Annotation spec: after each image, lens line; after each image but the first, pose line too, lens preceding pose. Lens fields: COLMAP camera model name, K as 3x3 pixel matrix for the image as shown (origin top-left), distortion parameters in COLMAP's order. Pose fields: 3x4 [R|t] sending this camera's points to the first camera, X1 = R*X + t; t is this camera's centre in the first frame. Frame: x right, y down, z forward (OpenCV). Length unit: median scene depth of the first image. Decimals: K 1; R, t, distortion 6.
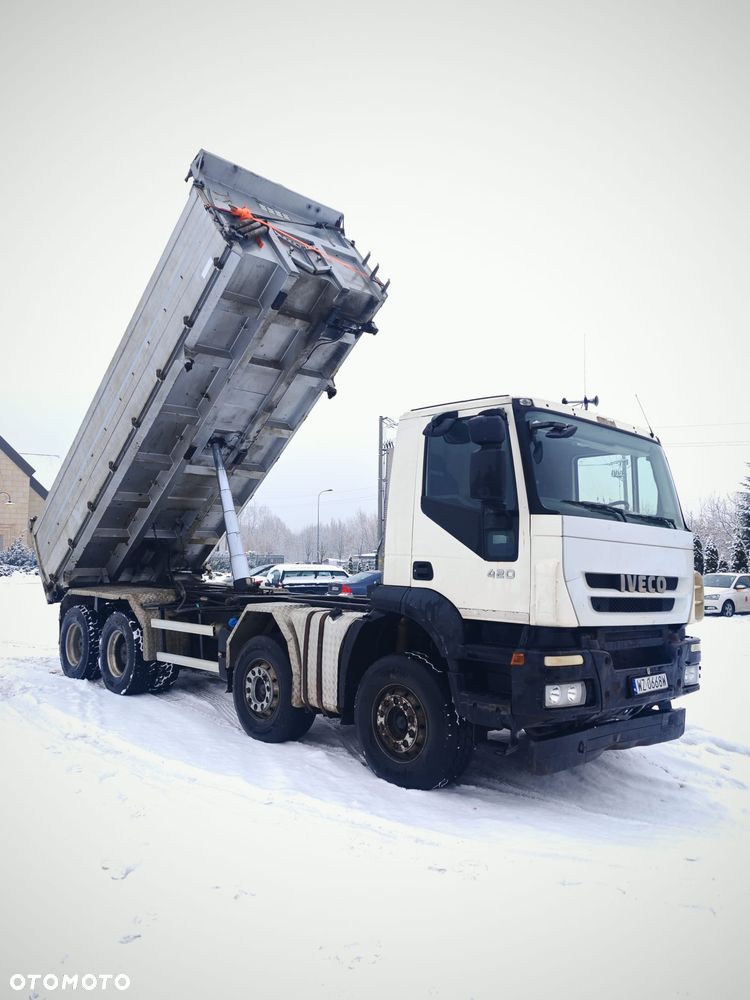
lens RADIAL K [[757.6, 0, 383.0], [0, 757.6, 496.3], [0, 0, 1]] dist [0.047310, -0.003269]
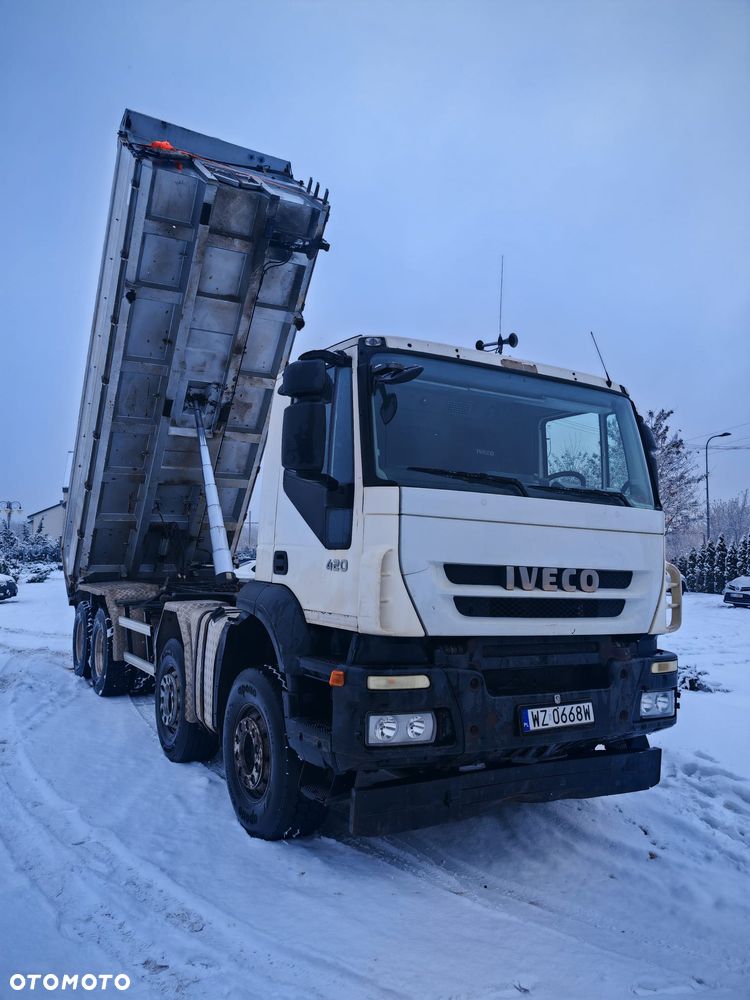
lens RADIAL K [[765.5, 0, 374.9], [0, 765.5, 479.2], [0, 0, 1]] dist [0.037209, -0.003315]
pose [[0.972079, -0.026441, -0.233158, 0.343391], [0.022266, 0.999541, -0.020521, 0.029101], [0.233594, 0.014756, 0.972222, 0.232844]]
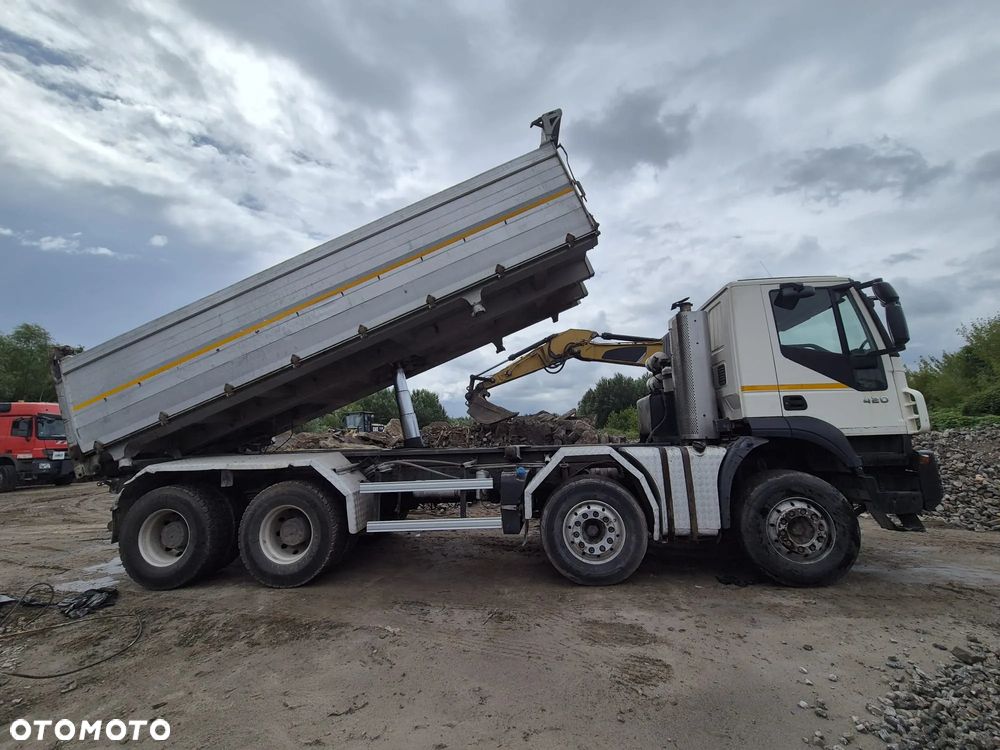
lens RADIAL K [[415.6, 0, 499.8], [0, 415.6, 358.9], [0, 0, 1]] dist [-0.000263, -0.000088]
pose [[0.741466, 0.078086, 0.666432, -0.783829], [-0.009090, 0.994283, -0.106386, 0.104595], [-0.670929, 0.072823, 0.737937, 0.817811]]
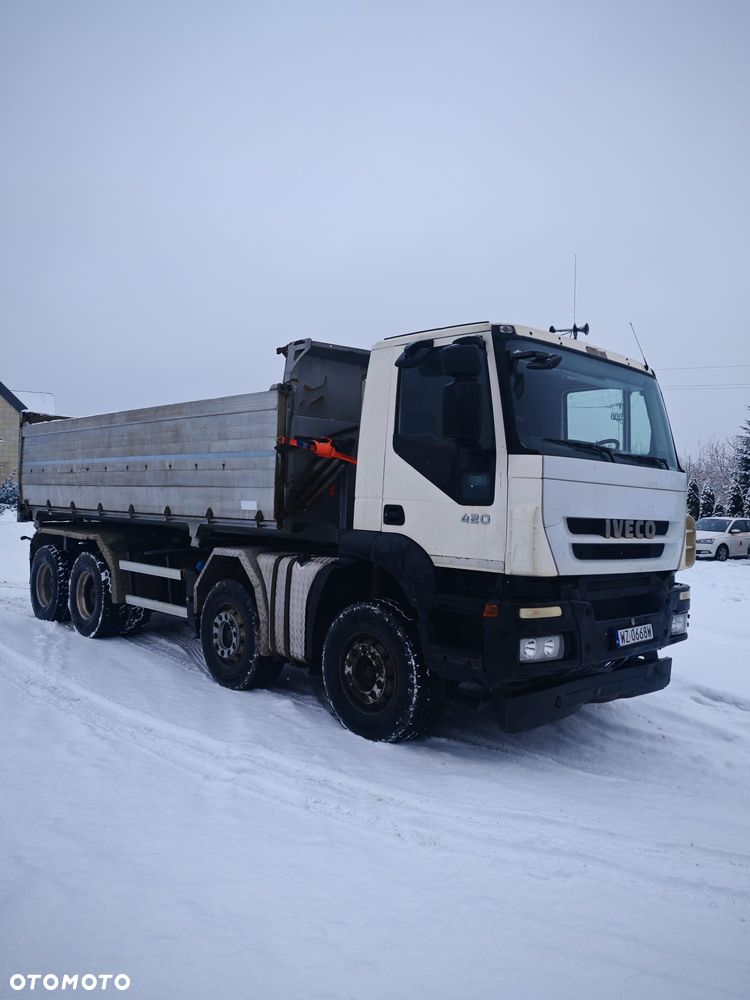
lens RADIAL K [[764.2, 0, 369.9], [0, 764.2, 496.4], [0, 0, 1]] dist [0.038977, -0.006902]
pose [[0.999938, 0.004407, -0.010194, 0.033275], [-0.003553, 0.996600, 0.082315, -0.000521], [0.010522, -0.082273, 0.996554, 0.068530]]
